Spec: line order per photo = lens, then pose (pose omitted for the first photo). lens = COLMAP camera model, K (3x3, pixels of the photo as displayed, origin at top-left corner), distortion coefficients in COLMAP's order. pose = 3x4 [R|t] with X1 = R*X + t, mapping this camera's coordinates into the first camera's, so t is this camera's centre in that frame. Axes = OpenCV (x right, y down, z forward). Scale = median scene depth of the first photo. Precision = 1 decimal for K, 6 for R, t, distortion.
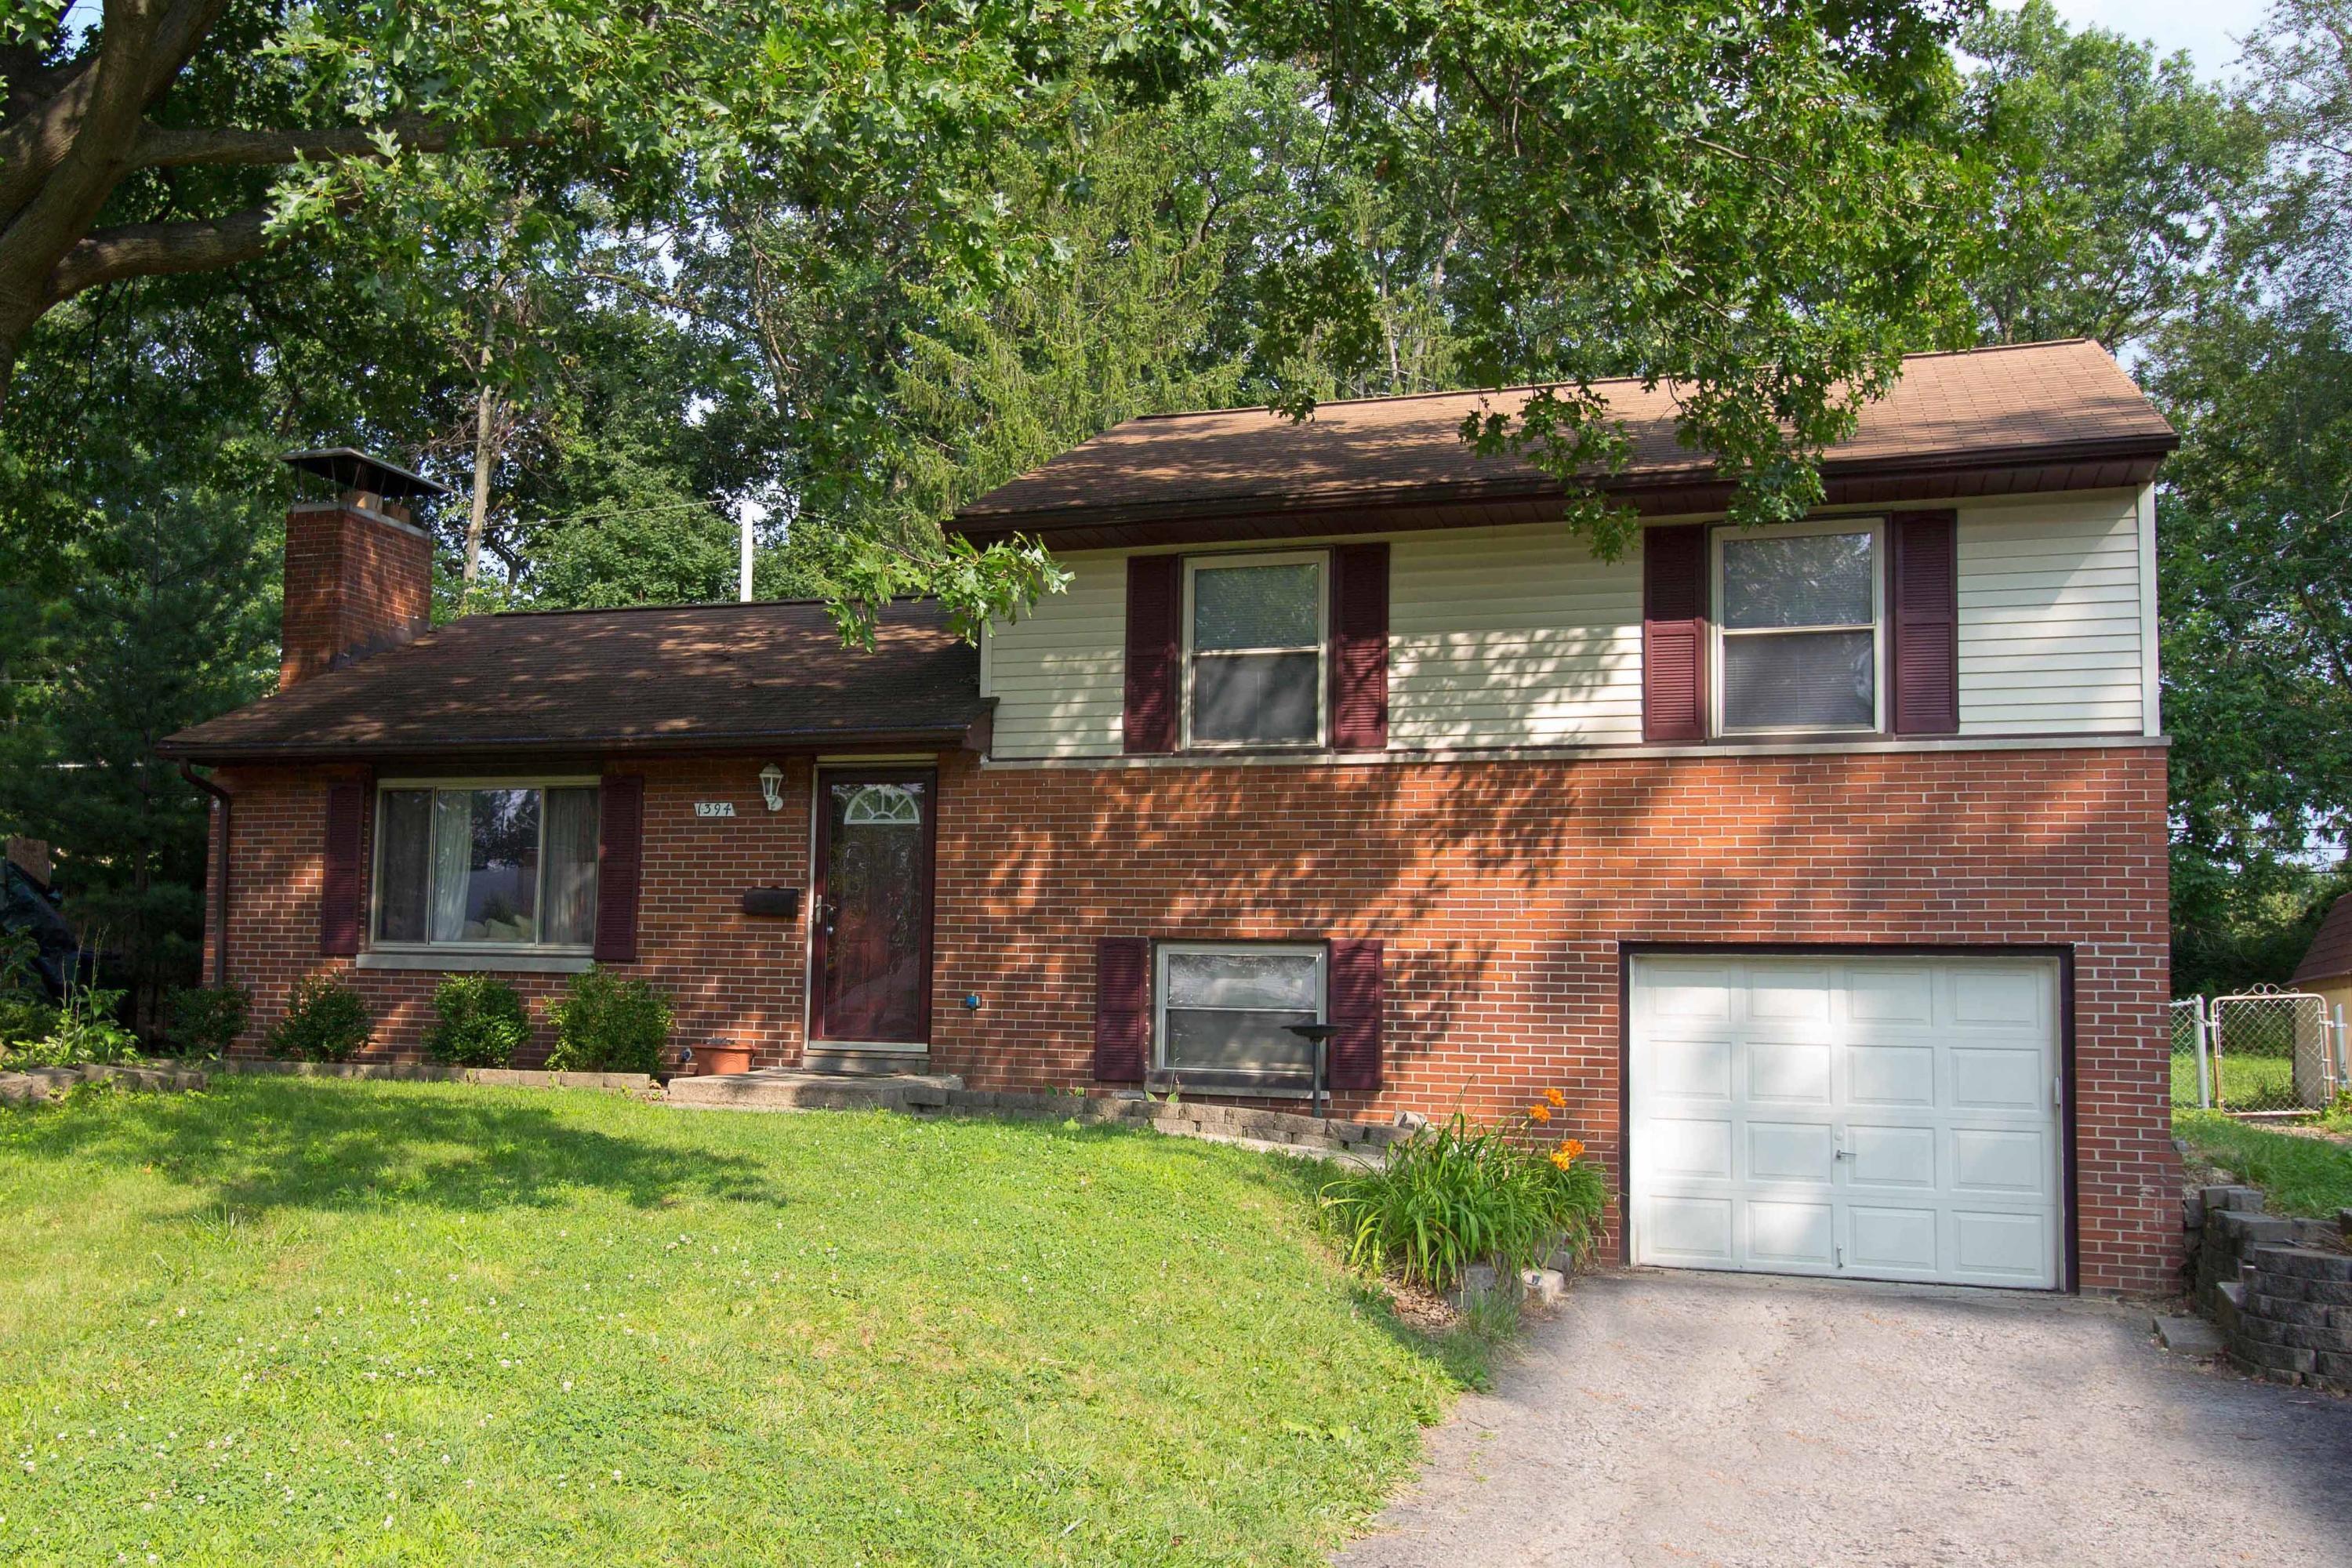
lens RADIAL K [[2487.1, 0, 1176.0], [0, 2487.1, 784.0], [0, 0, 1]] dist [0.025300, -0.003167]
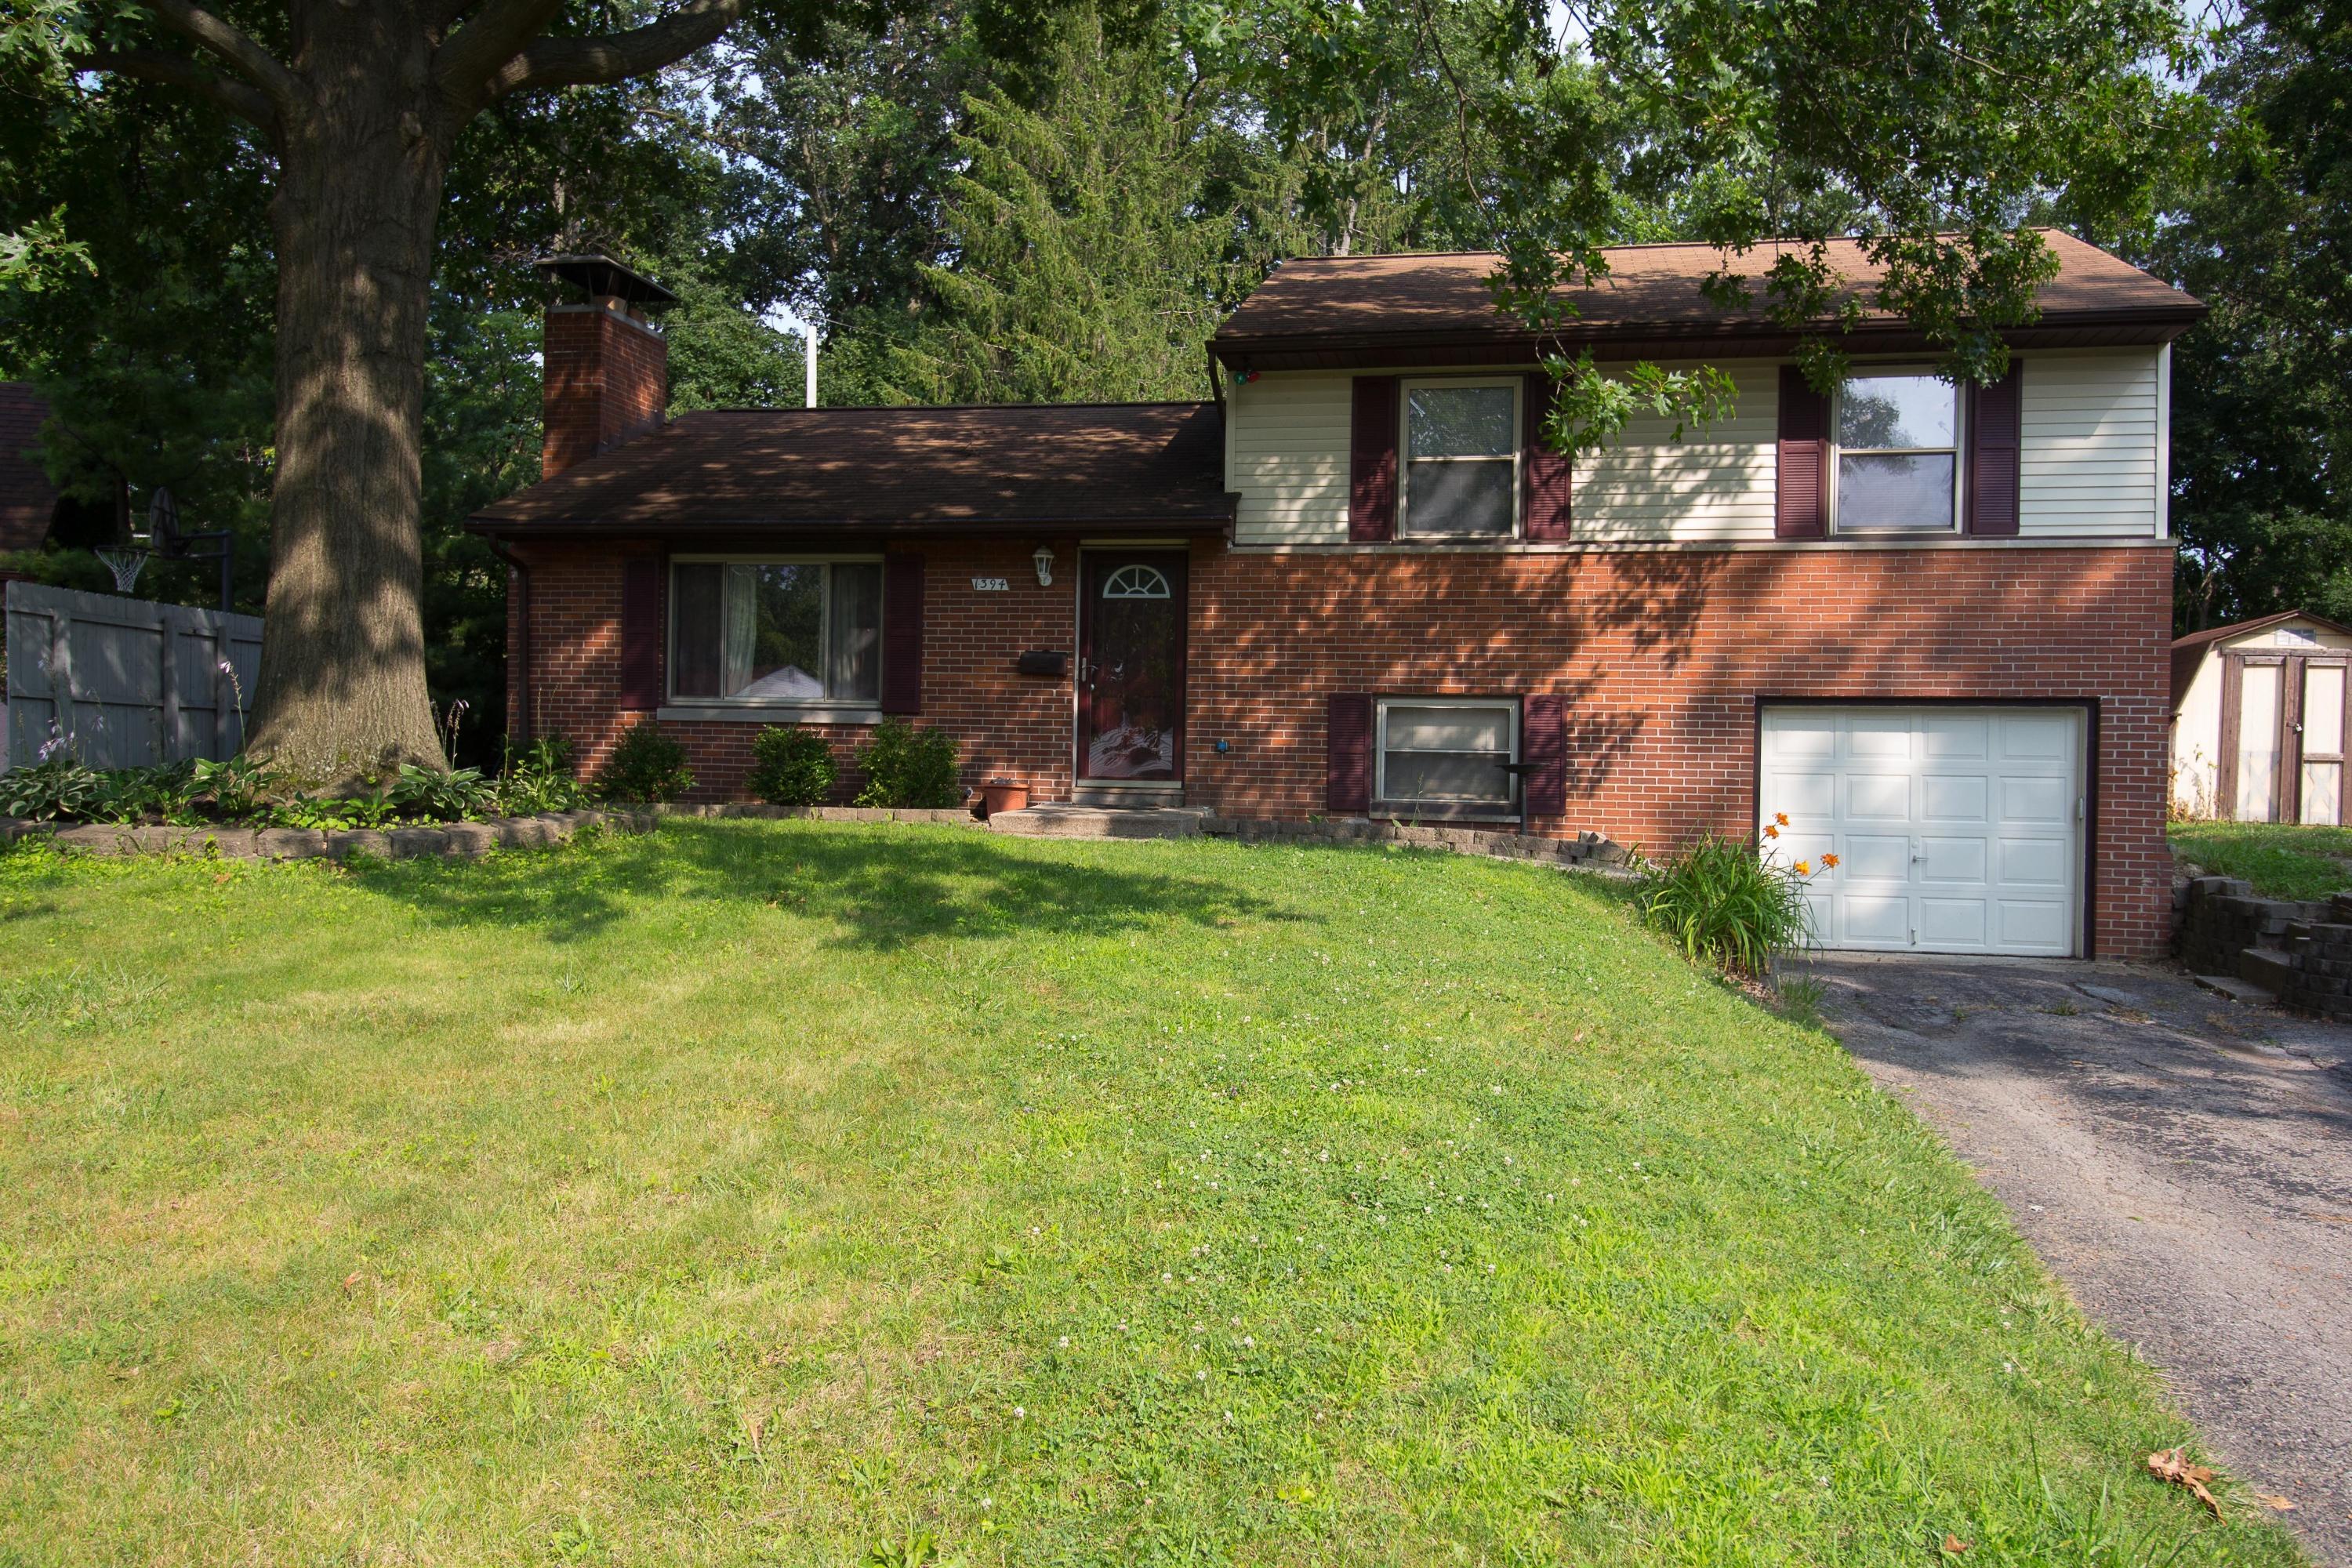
lens RADIAL K [[1938.8, 0, 1175.9], [0, 1938.8, 747.5], [0, 0, 1]] dist [0.019405, -0.007127]
pose [[0.979424, -0.007603, 0.201672, -0.296375], [-0.011742, 0.995451, 0.094553, -0.000702], [-0.201473, -0.094976, 0.974878, 0.088495]]
